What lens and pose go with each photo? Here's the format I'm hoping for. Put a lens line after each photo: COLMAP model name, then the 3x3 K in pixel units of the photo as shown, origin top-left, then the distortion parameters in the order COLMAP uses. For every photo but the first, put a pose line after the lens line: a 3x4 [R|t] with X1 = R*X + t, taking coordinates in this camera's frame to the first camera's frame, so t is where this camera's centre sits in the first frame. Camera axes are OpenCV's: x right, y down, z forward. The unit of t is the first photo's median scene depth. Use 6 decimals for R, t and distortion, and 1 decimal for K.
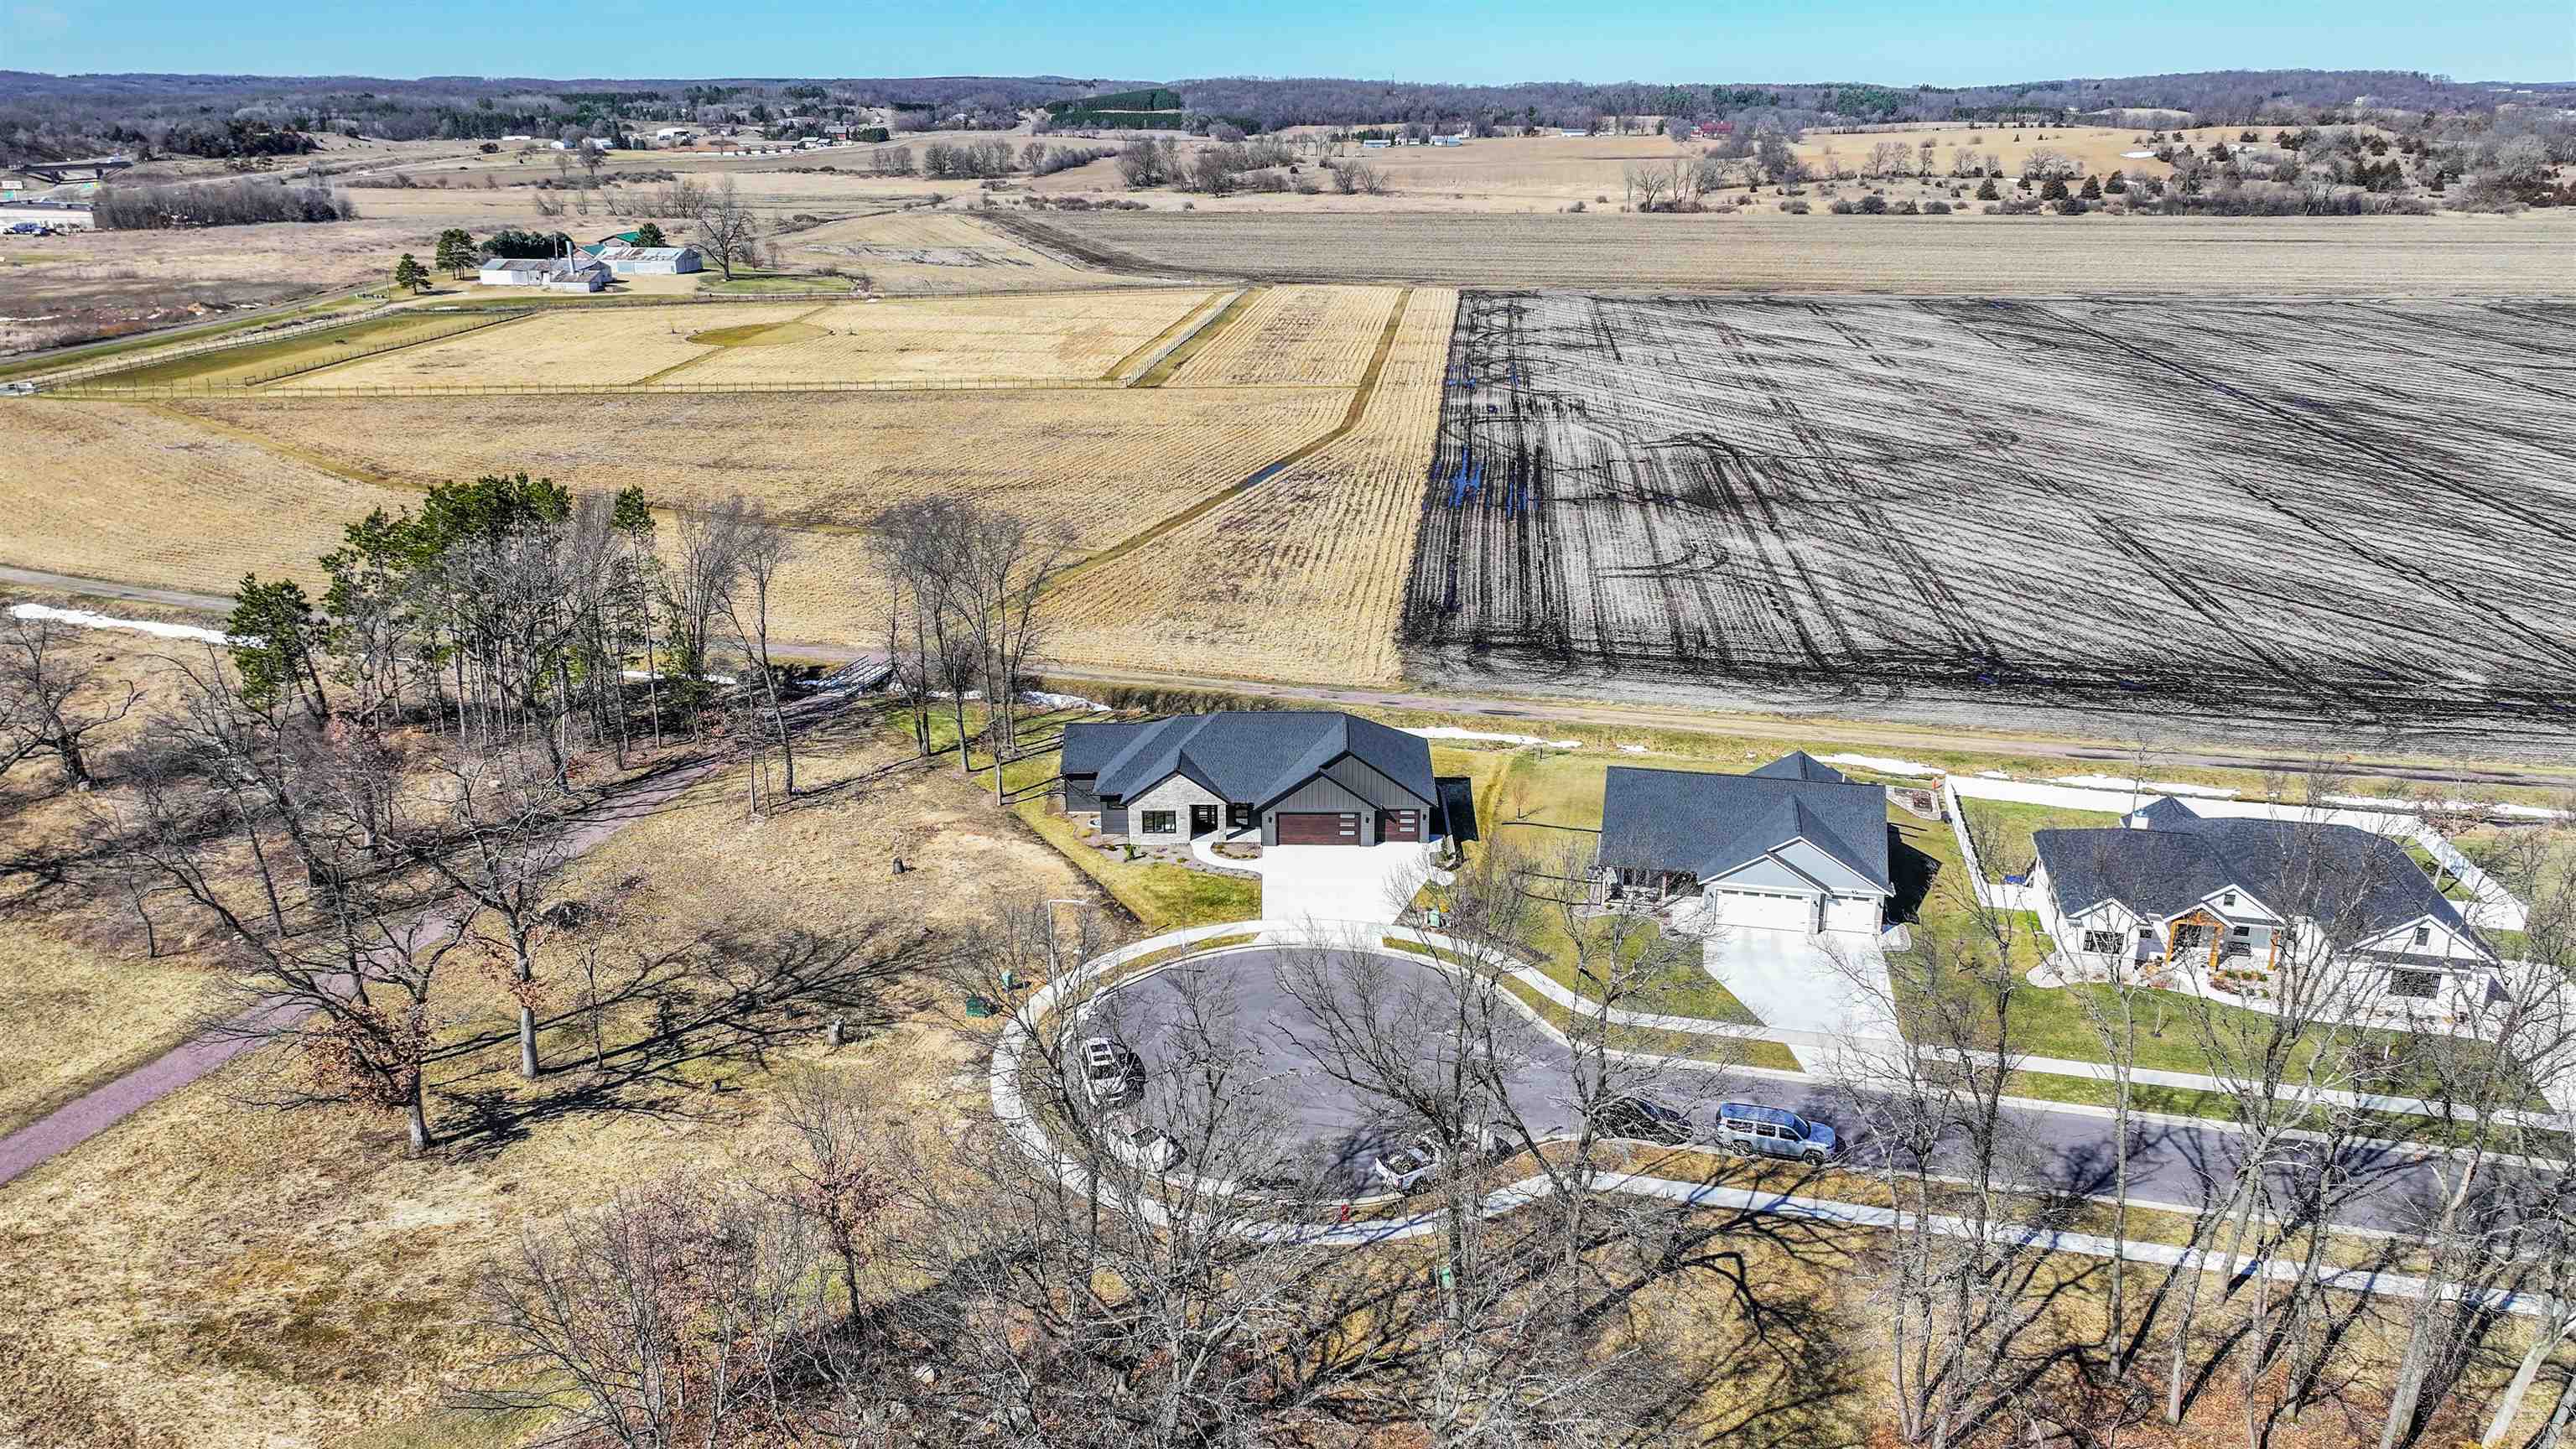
lens RADIAL K [[1792.3, 0, 1288.0], [0, 1792.3, 724.5], [0, 0, 1]] dist [0.003096, 0.001179]
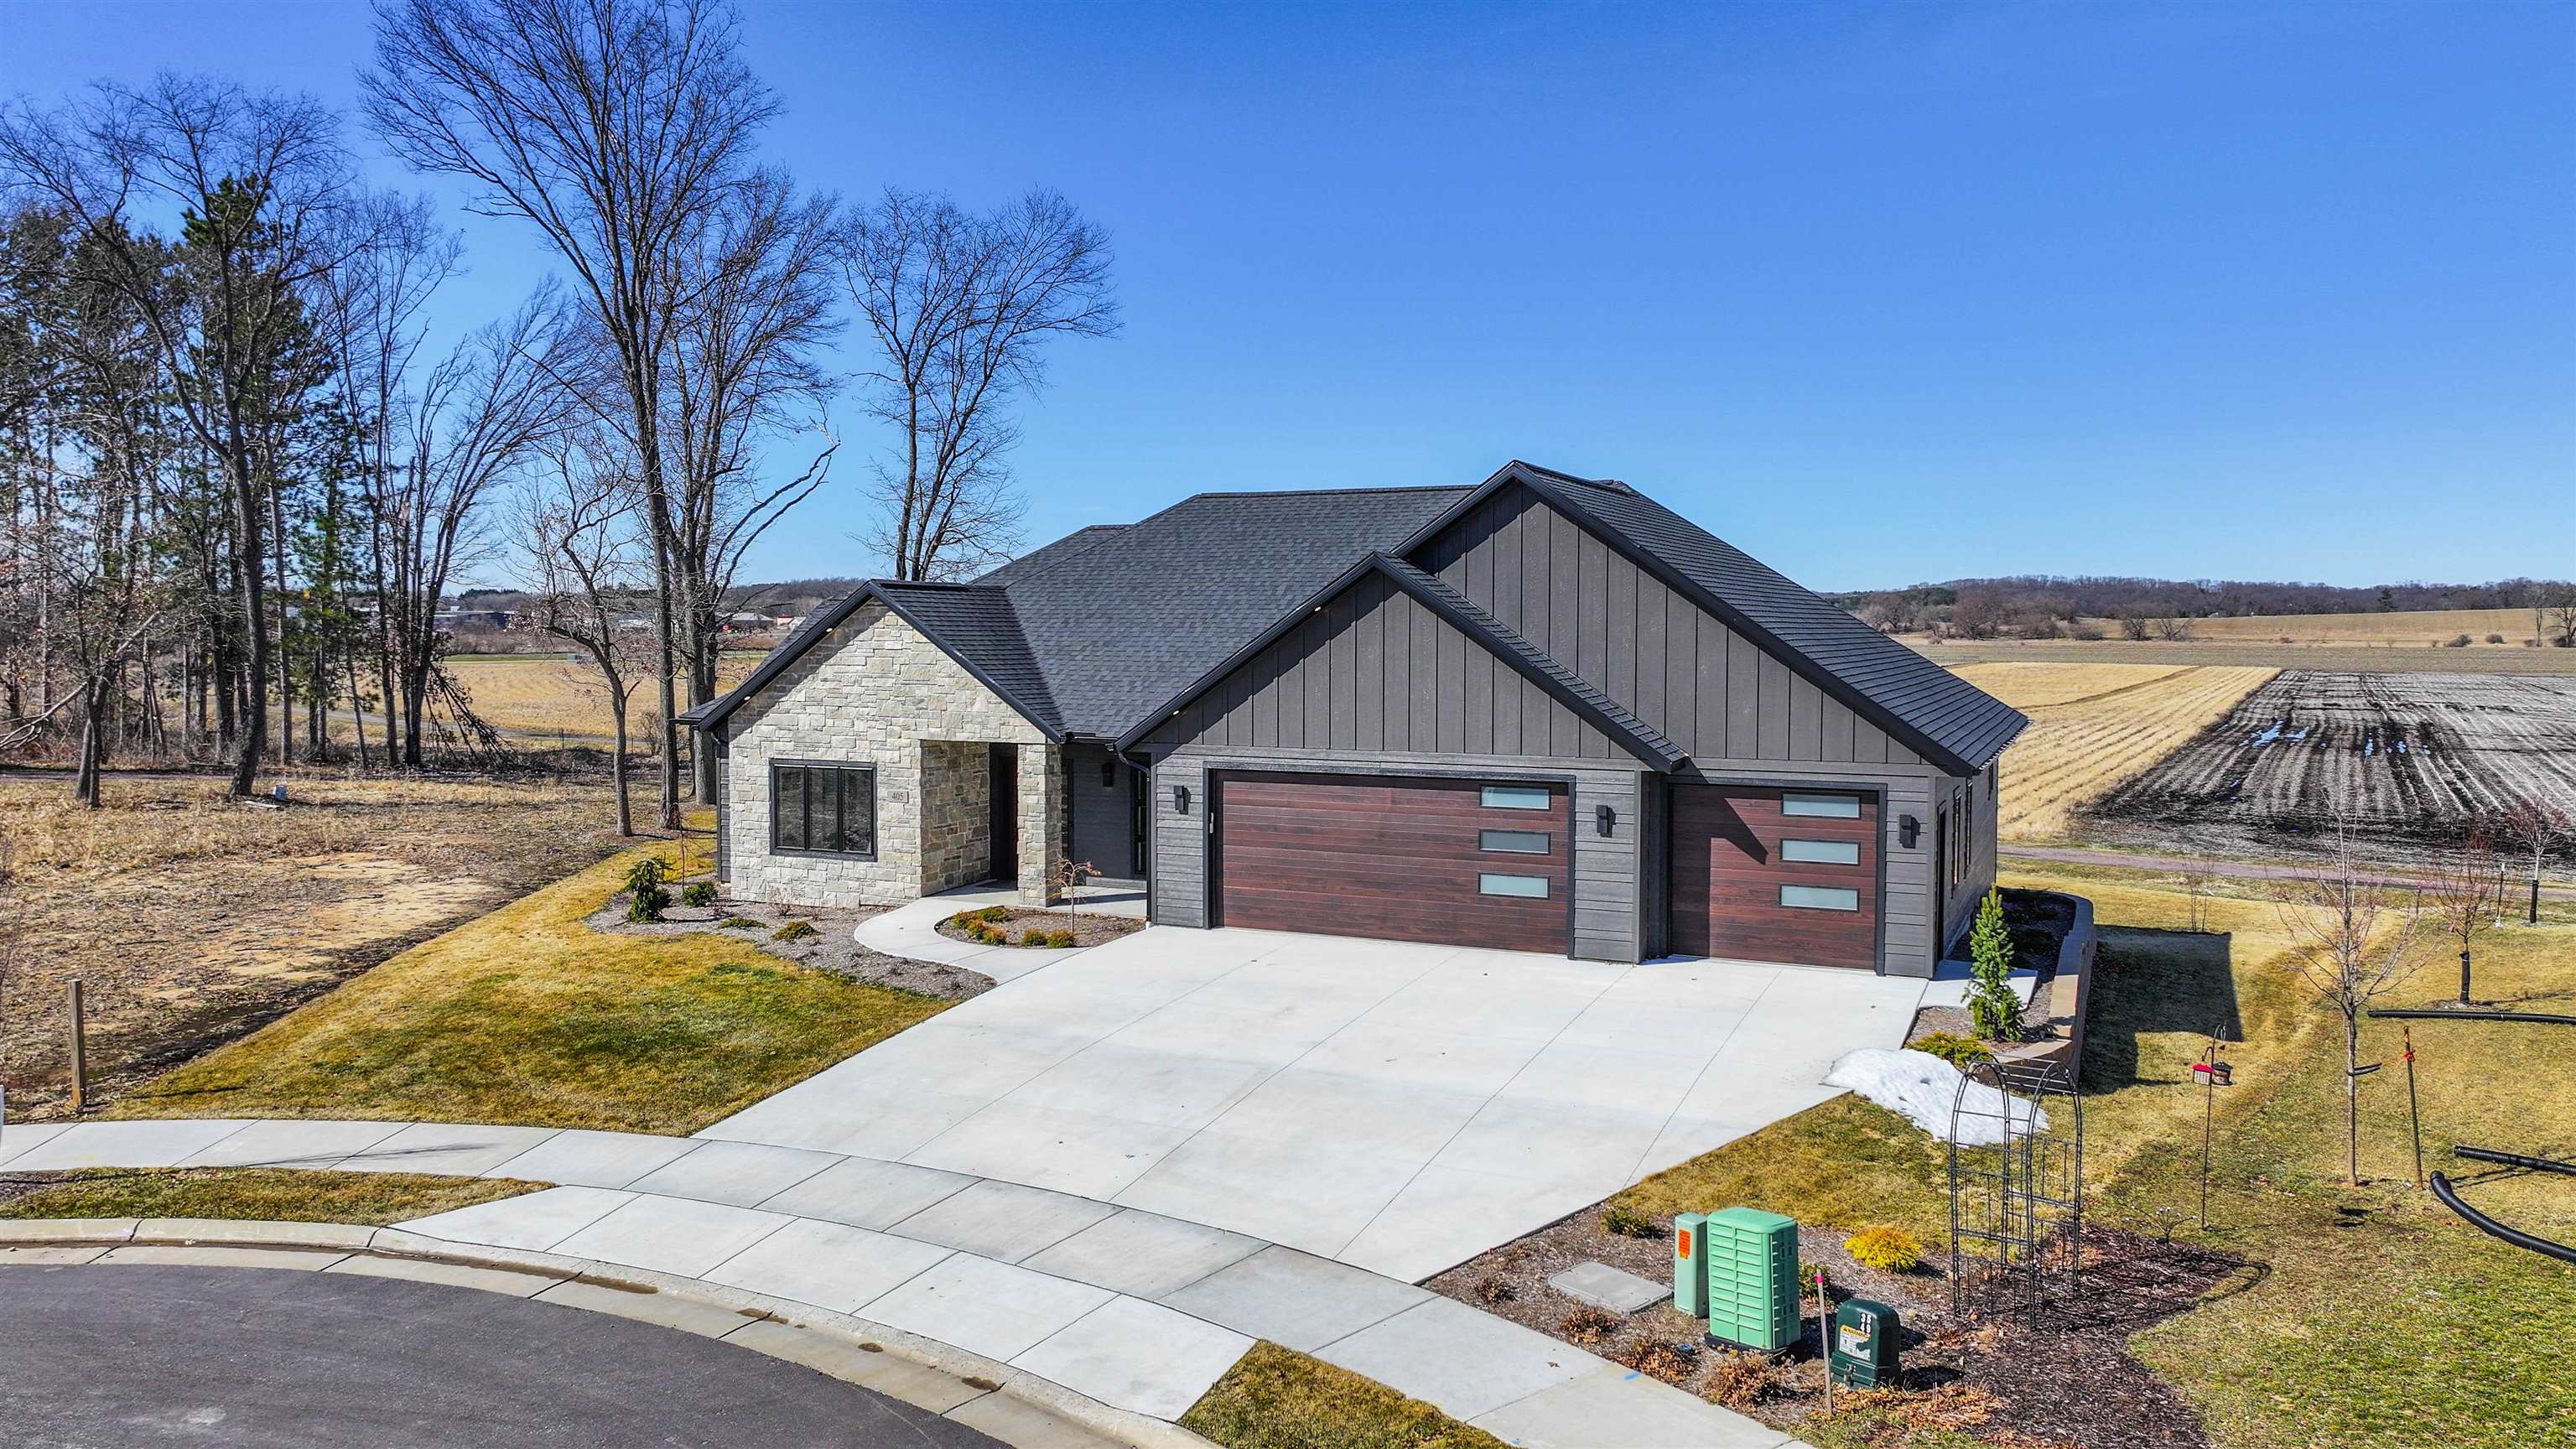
lens RADIAL K [[1826.4, 0, 1288.0], [0, 1826.4, 724.5], [0, 0, 1]] dist [0.006551, 0.003459]
pose [[0.916416, 0.024111, -0.399500, 0.093952], [-0.132823, 0.959934, -0.246748, 0.098876], [0.377545, 0.279187, 0.882901, 0.793268]]
